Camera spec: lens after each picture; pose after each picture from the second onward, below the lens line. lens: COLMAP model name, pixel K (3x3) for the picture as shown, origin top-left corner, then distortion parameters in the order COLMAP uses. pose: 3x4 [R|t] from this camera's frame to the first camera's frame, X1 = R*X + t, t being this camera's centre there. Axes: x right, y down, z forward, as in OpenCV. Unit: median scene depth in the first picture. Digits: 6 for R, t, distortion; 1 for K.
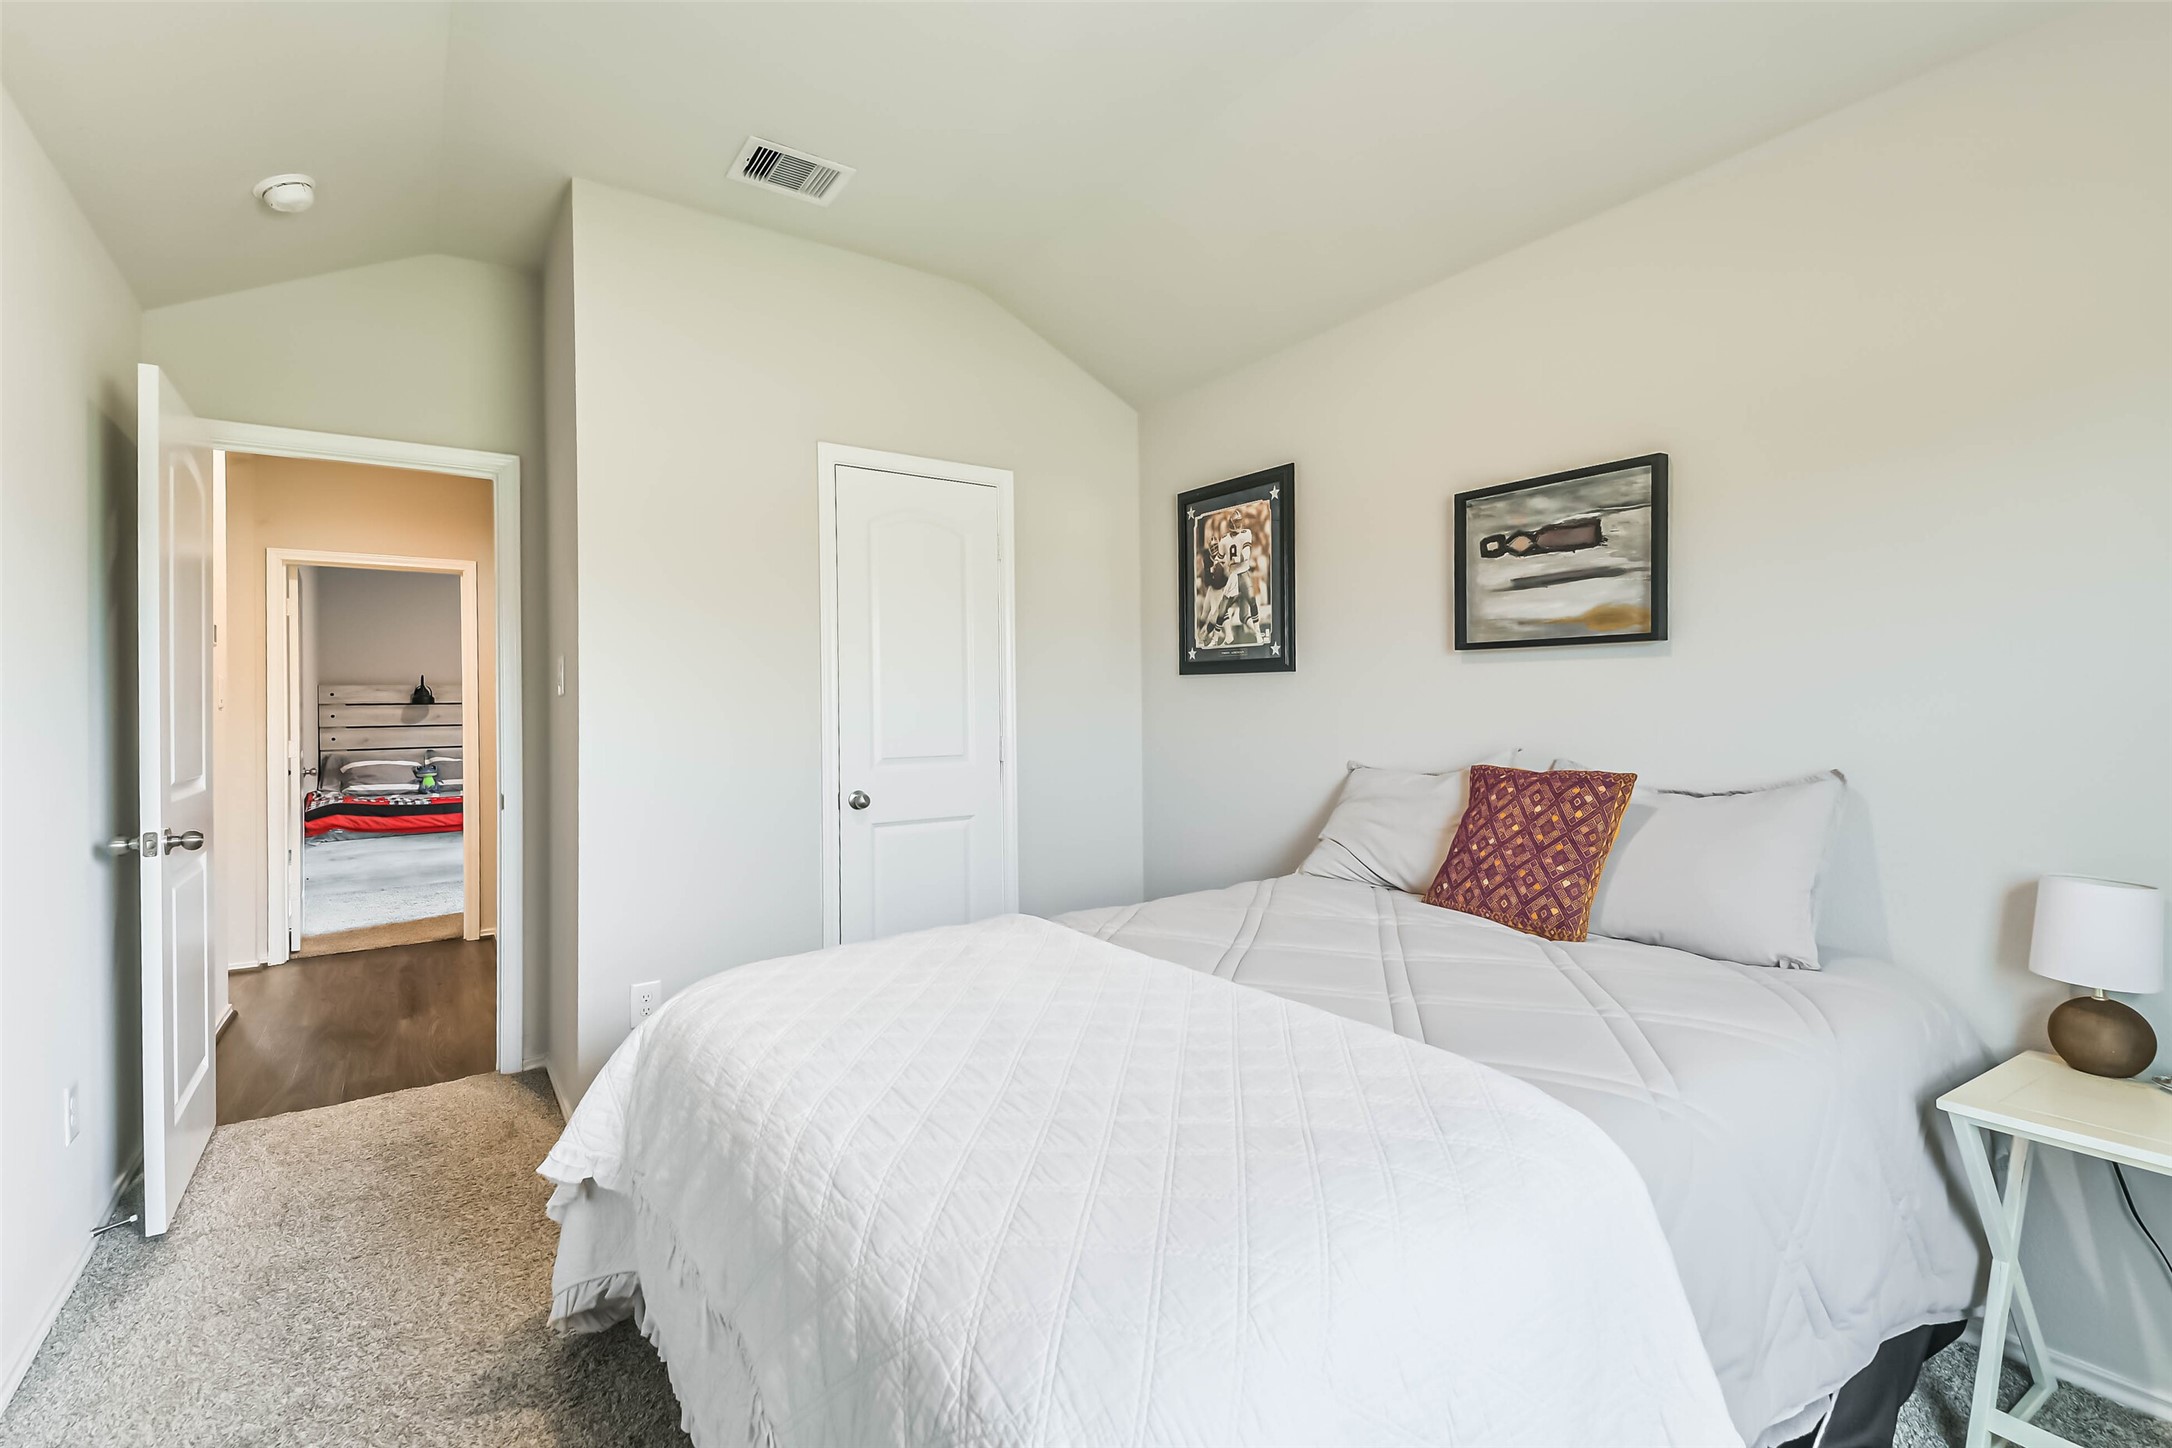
lens RADIAL K [[948.7, 0, 1070.0], [0, 948.7, 708.7], [0, 0, 1]] dist [0.017502, -0.000465]
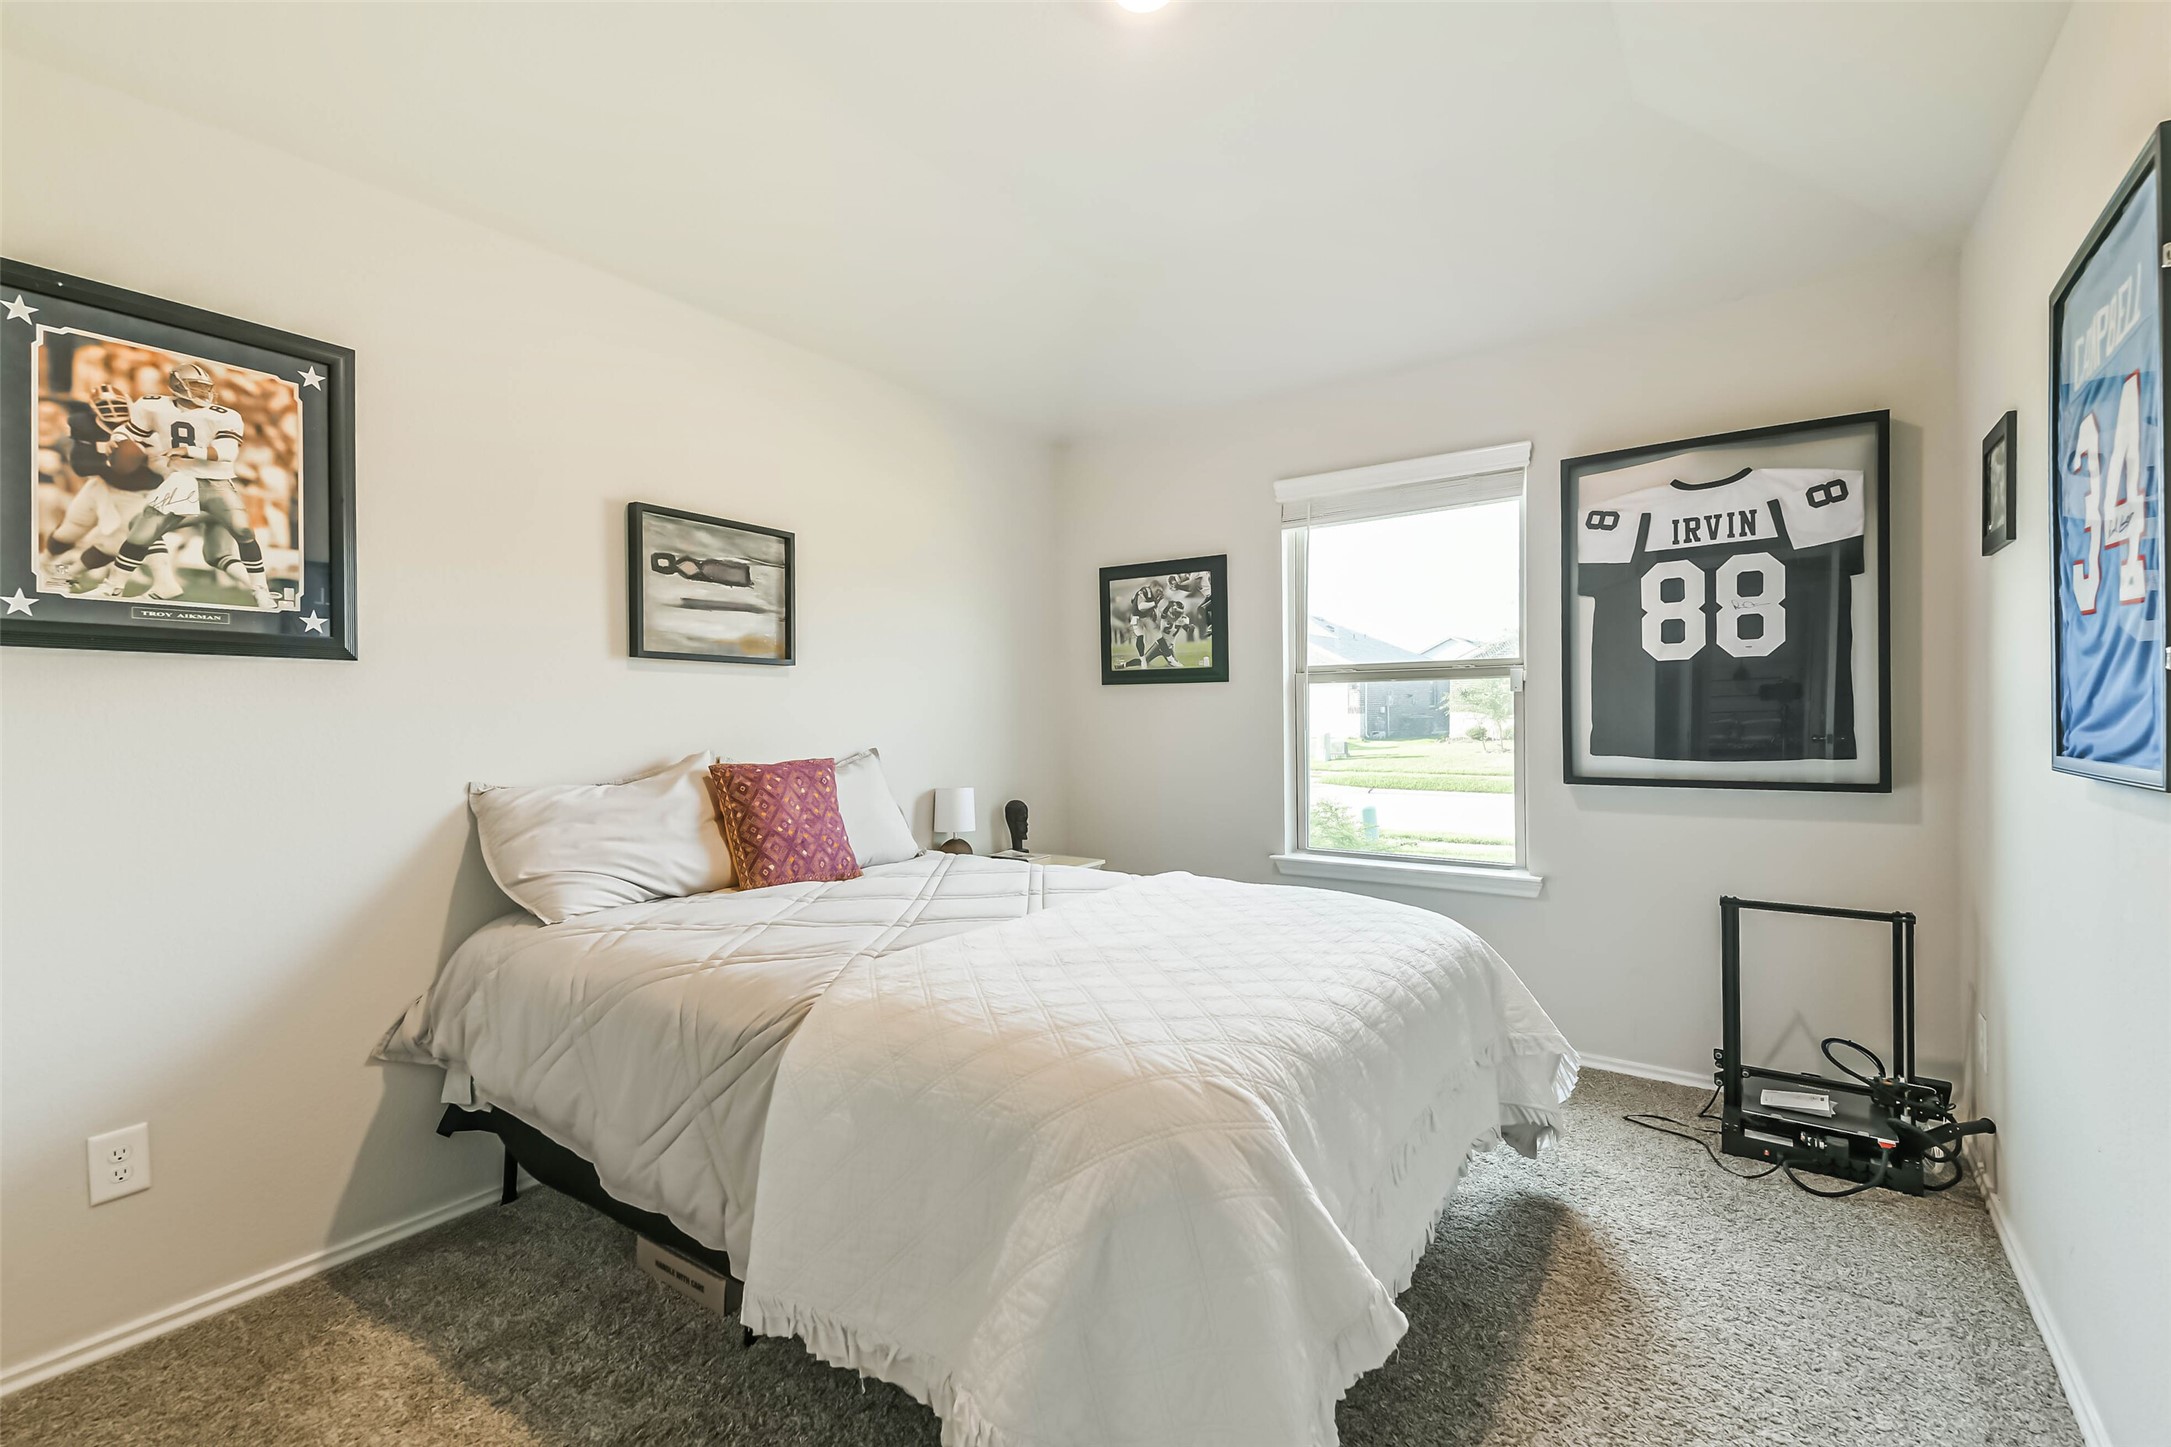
lens RADIAL K [[948.3, 0, 1090.0], [0, 948.3, 723.0], [0, 0, 1]] dist [0.017502, -0.000465]
pose [[-0.365452, -0.002654, 0.930826, -0.577480], [0.010036, 0.999927, 0.006791, 0.005590], [-0.930776, 0.011823, -0.365399, 0.749822]]
